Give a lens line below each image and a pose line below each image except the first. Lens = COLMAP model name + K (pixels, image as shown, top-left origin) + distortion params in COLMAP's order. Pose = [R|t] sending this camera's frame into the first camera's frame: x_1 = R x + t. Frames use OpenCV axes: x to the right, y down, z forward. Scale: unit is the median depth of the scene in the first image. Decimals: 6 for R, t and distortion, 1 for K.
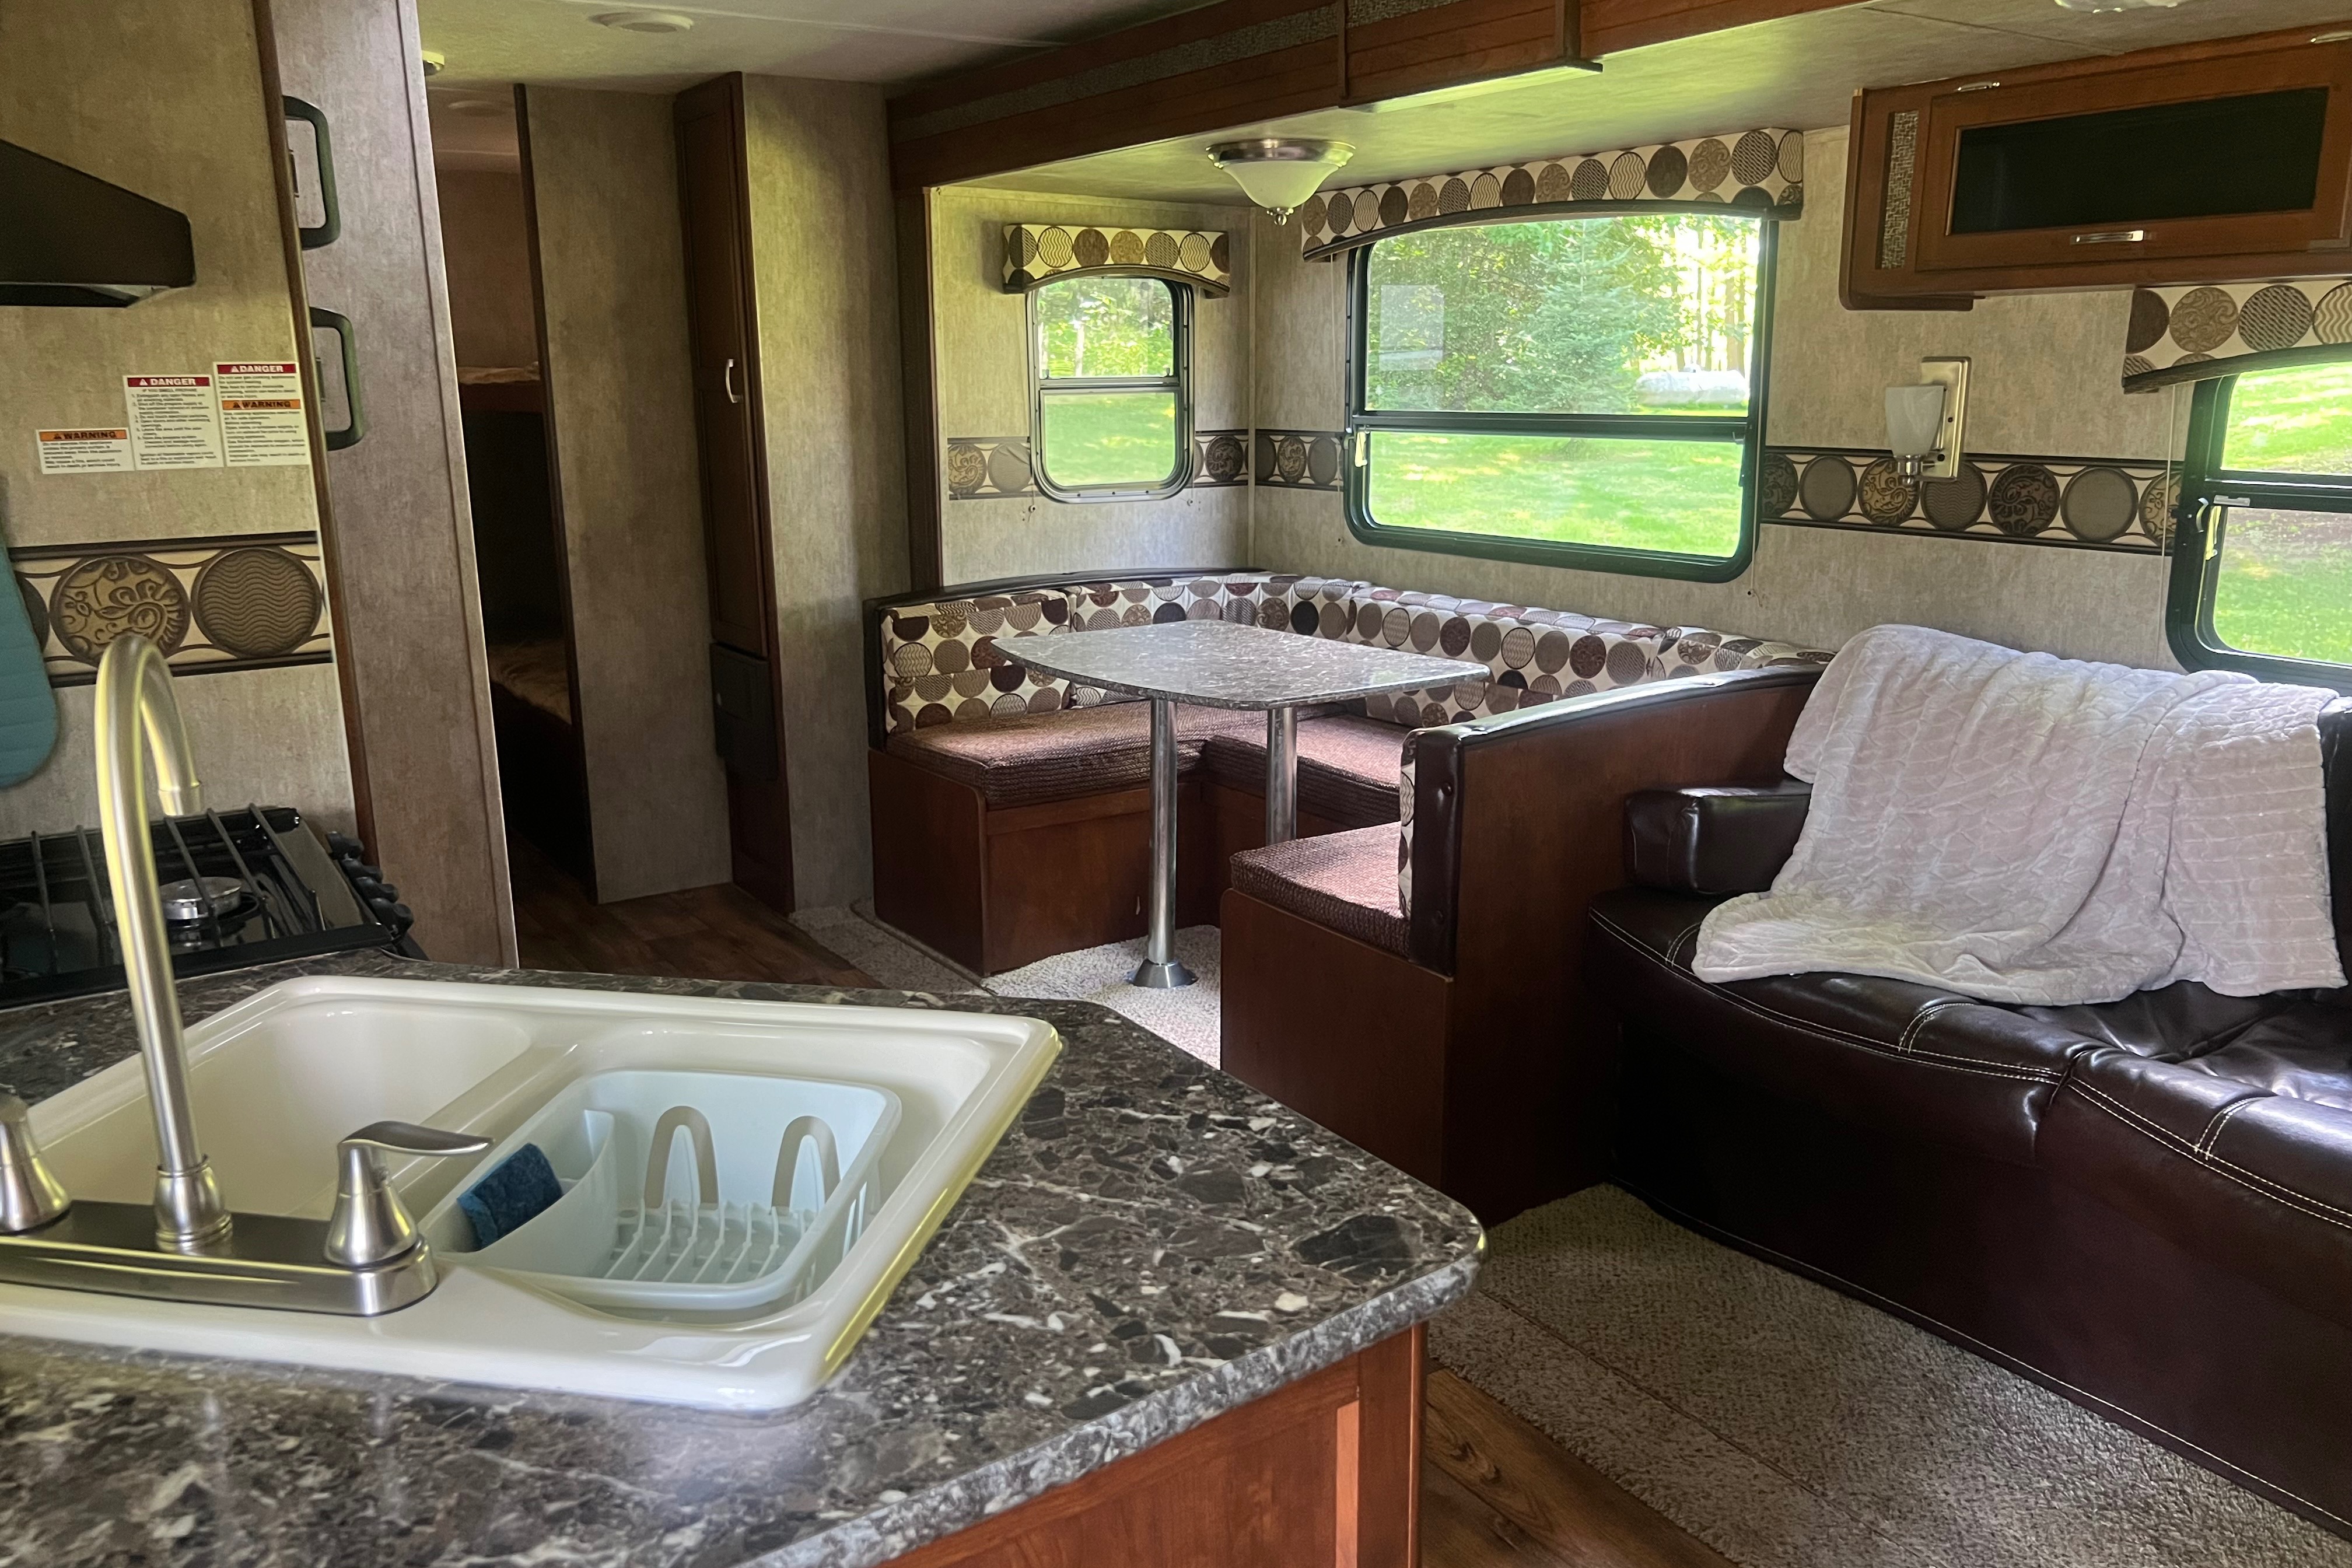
lens RADIAL K [[1799.1, 0, 1176.0], [0, 1799.1, 784.0], [0, 0, 1]] dist [0.038967, -0.100229]
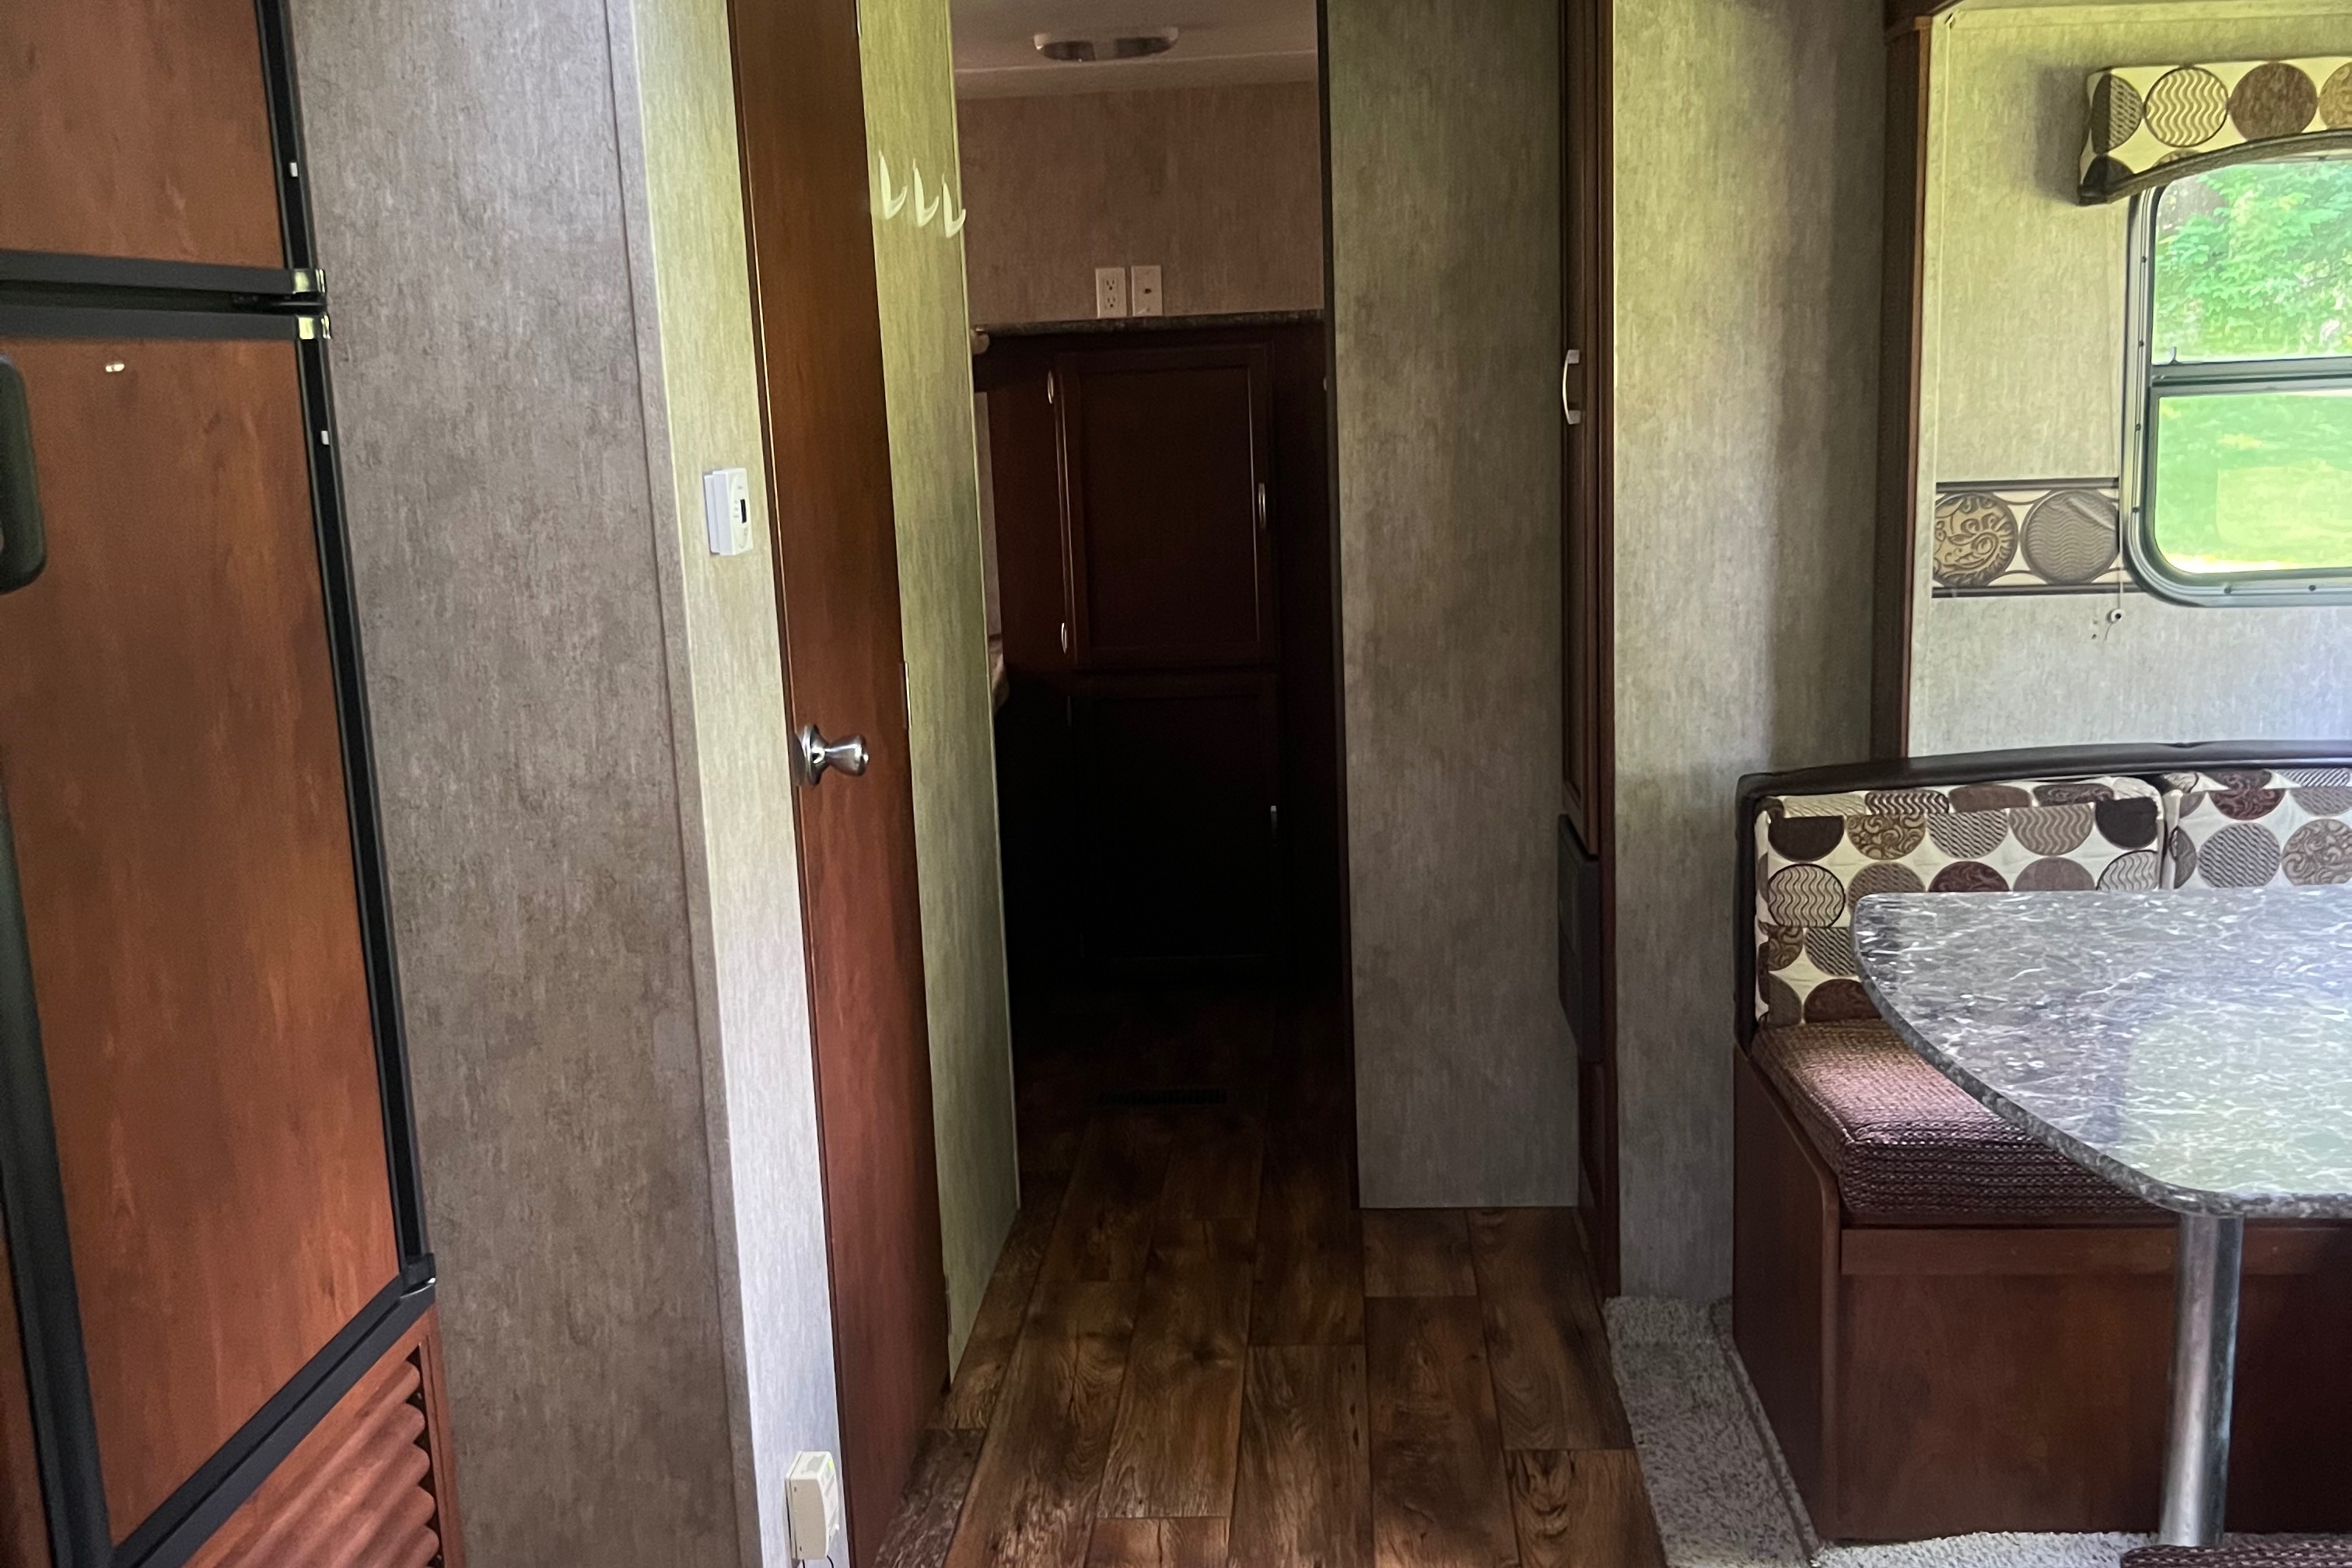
lens RADIAL K [[2368.6, 0, 1176.0], [0, 2368.6, 784.0], [0, 0, 1]] dist [0.125745, -0.303577]
pose [[0.792985, 0.082218, -0.603668, 0.127961], [-0.103650, 0.994614, -0.000691, -0.079628], [0.600359, 0.063118, 0.797236, 0.307688]]
